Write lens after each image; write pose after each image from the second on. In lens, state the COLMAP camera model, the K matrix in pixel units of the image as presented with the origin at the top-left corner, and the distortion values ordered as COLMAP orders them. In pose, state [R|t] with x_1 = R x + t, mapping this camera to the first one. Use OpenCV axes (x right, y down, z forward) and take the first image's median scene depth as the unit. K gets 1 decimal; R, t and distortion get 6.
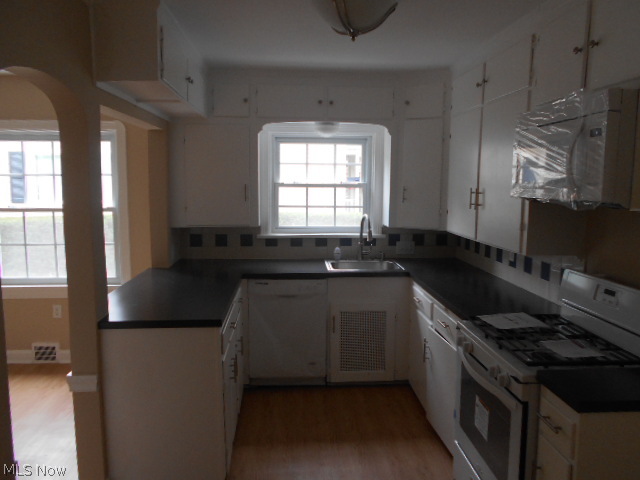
lens RADIAL K [[496.9, 0, 321.4], [0, 496.9, 237.6], [0, 0, 1]] dist [0.002635, 0.030462]
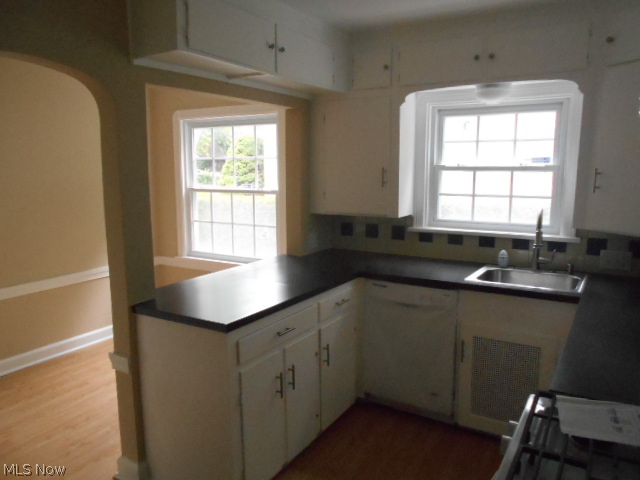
lens RADIAL K [[496.9, 0, 315.6], [0, 496.9, 238.3], [0, 0, 1]] dist [0.002635, 0.030462]
pose [[0.827737, 0.074880, -0.556098, 0.212082], [-0.059478, 0.997181, 0.045741, -0.016054], [0.557956, -0.004786, 0.829857, 0.206519]]
